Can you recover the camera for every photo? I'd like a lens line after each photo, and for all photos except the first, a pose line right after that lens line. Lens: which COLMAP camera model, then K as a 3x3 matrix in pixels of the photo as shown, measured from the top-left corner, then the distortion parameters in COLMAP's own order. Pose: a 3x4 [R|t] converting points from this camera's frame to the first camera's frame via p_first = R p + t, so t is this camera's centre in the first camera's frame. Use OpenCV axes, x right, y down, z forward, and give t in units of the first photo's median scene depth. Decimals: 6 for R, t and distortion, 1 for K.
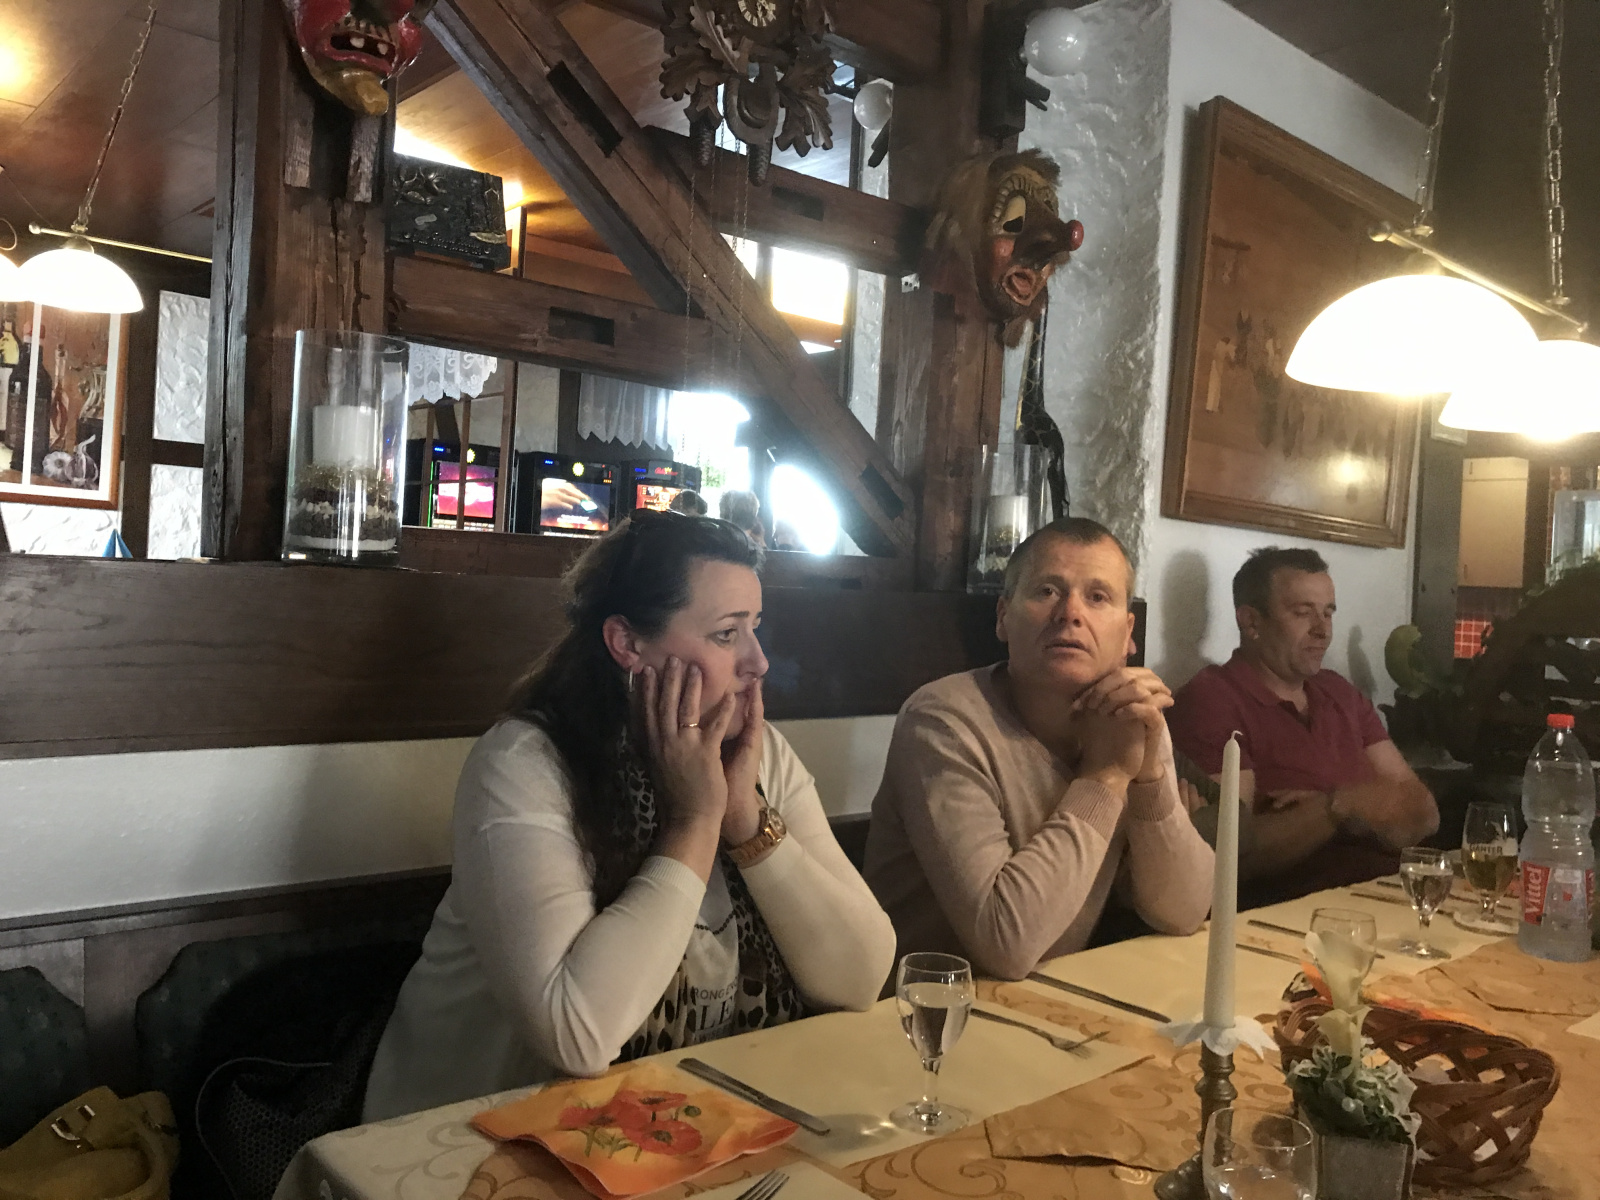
lens RADIAL K [[1305.9, 0, 800.0], [0, 1305.9, 600.0], [0, 0, 1]] dist [0.006146, -0.018817]
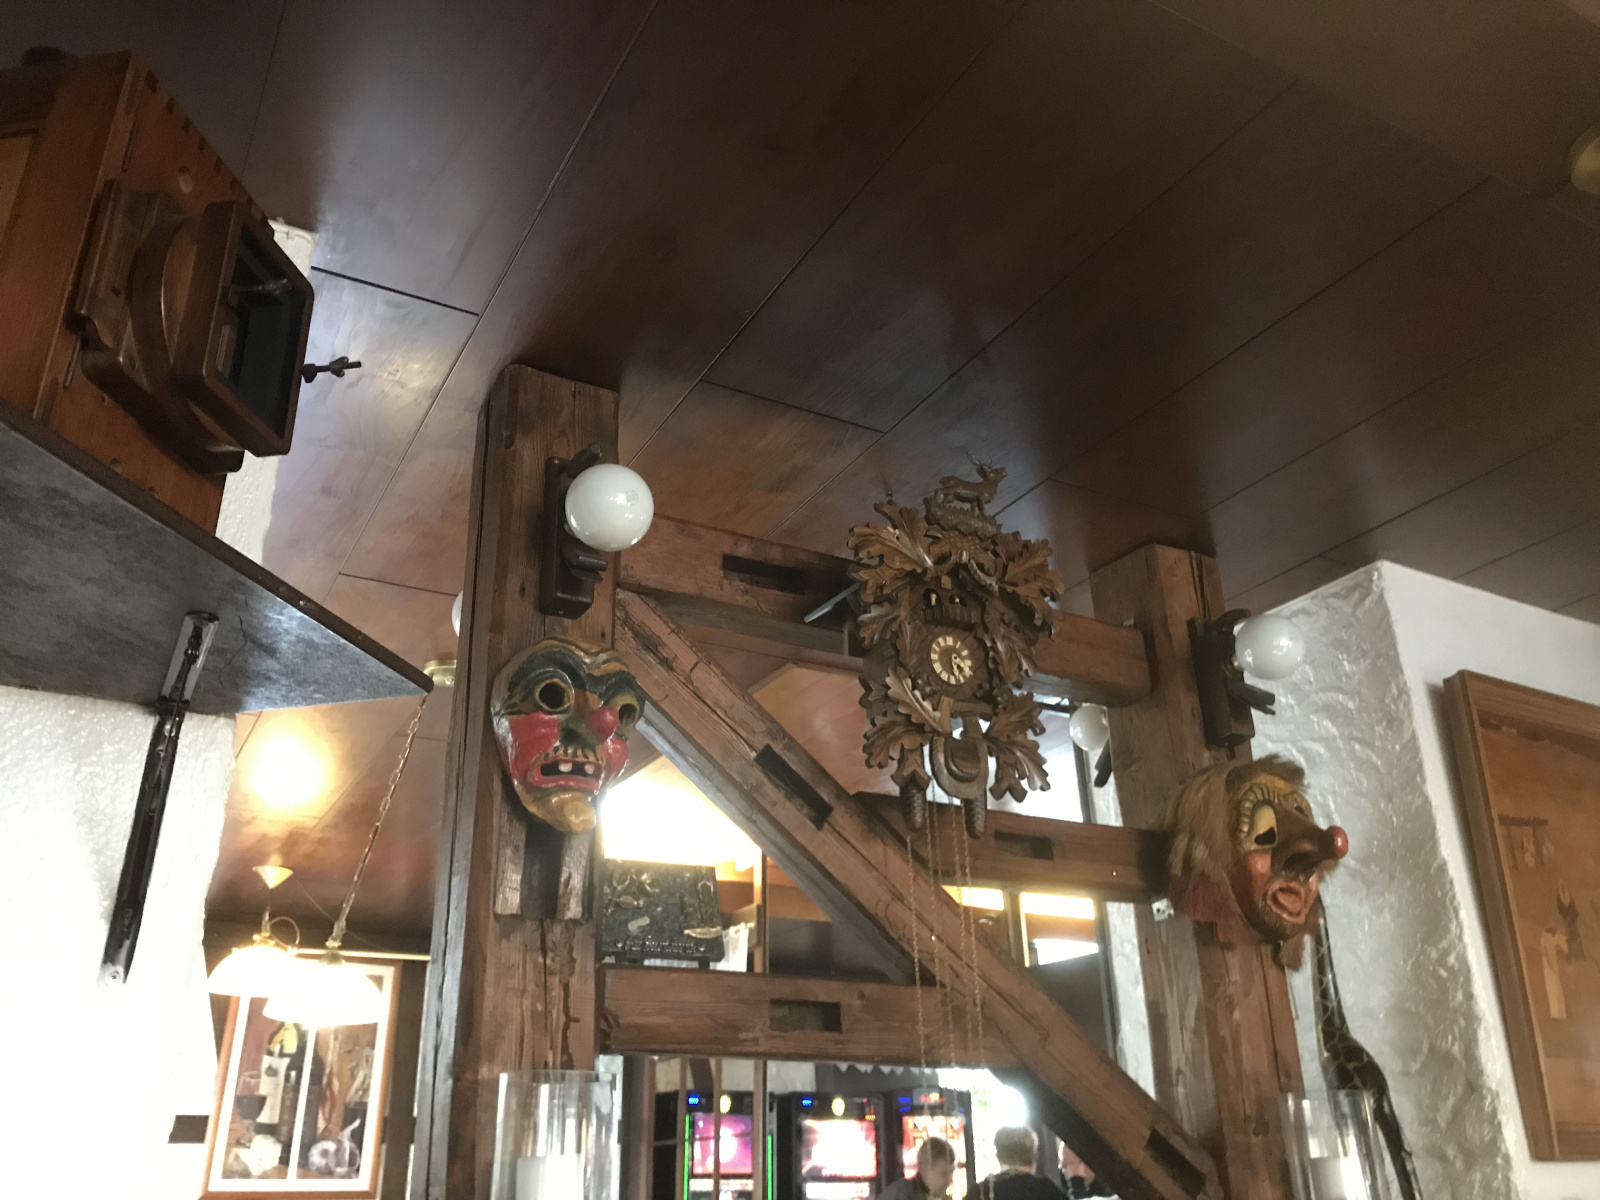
lens RADIAL K [[1291.5, 0, 800.0], [0, 1291.5, 600.0], [0, 0, 1]] dist [0.005487, -0.031859]
pose [[0.974309, -0.154472, -0.163889, 0.020072], [0.071576, 0.902360, -0.424999, -0.075265], [0.213537, 0.402350, 0.890234, 0.062738]]
